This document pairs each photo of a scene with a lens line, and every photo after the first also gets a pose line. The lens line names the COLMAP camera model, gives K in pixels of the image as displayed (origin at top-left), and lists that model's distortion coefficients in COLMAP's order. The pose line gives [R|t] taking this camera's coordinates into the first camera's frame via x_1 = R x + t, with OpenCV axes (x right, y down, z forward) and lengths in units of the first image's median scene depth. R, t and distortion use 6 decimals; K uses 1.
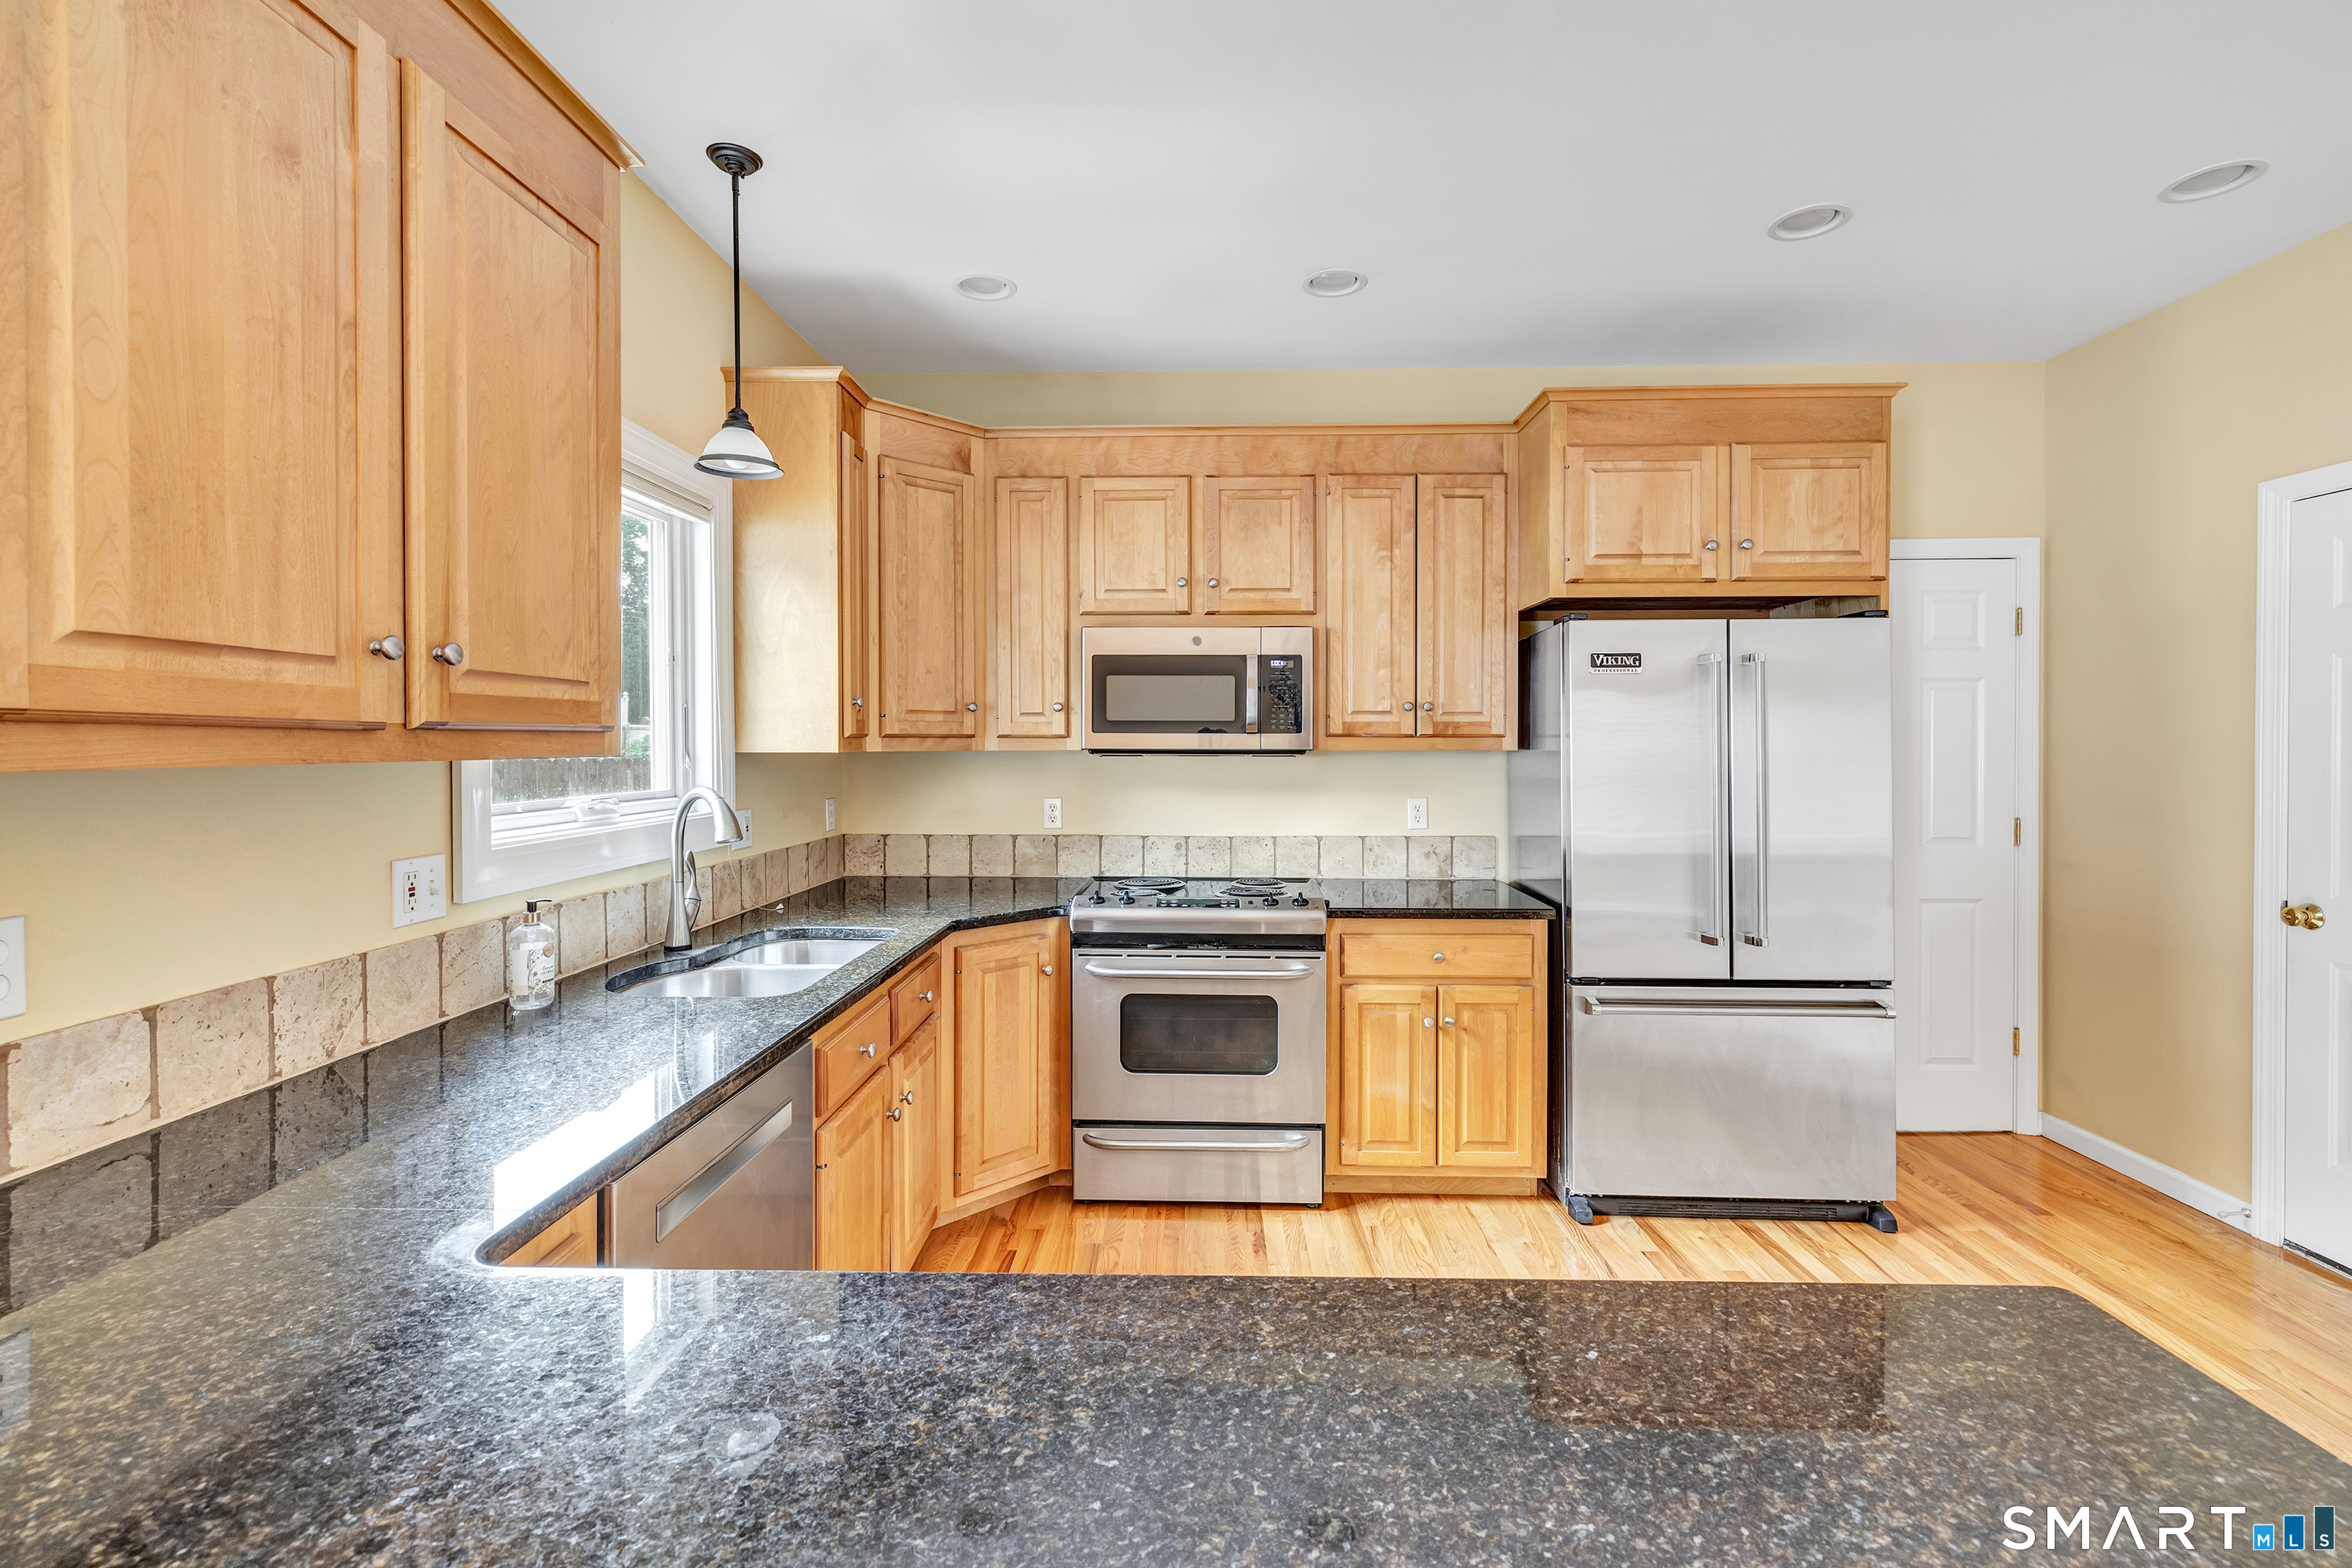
lens RADIAL K [[1010.4, 0, 1177.1], [0, 1010.4, 753.4], [0, 0, 1]] dist [0.002313, 0.000171]
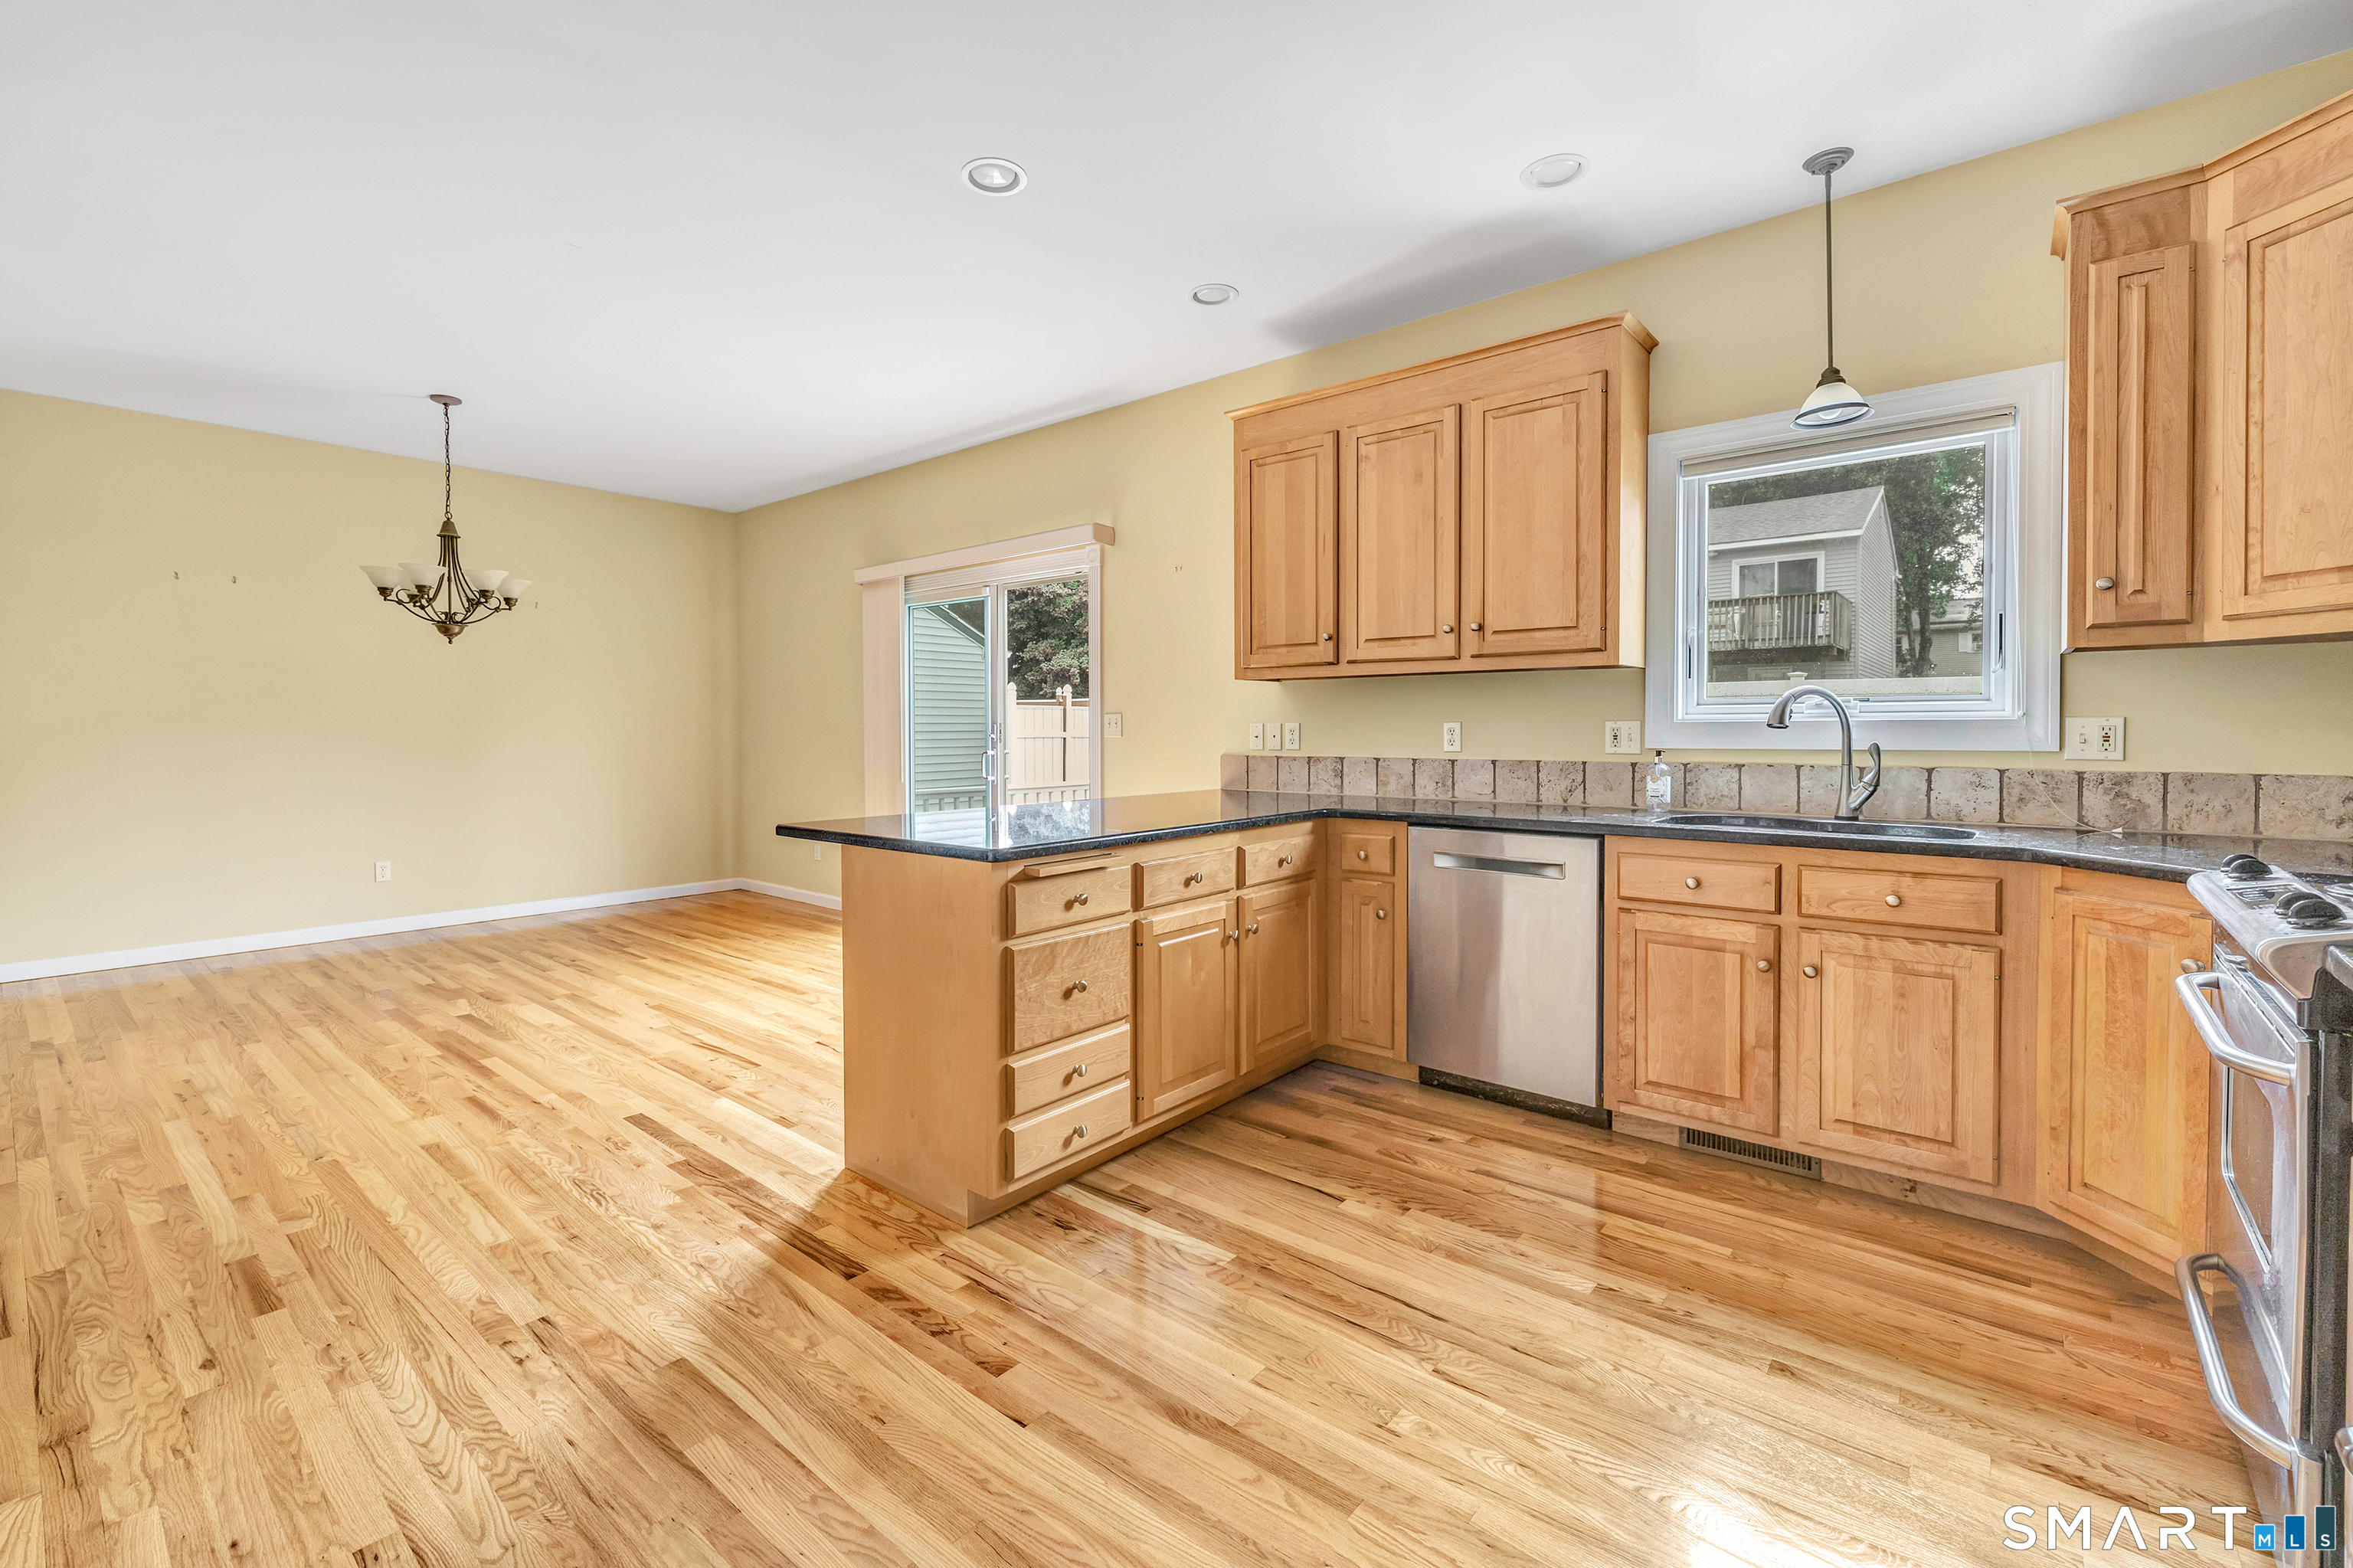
lens RADIAL K [[1033.8, 0, 1169.7], [0, 1033.8, 751.1], [0, 0, 1]] dist [0.001952, 0.000343]
pose [[-0.624476, 0.016822, -0.780862, 0.779701], [-0.007687, 0.999587, 0.027682, 0.063918], [0.781006, 0.023289, -0.624089, 0.889859]]
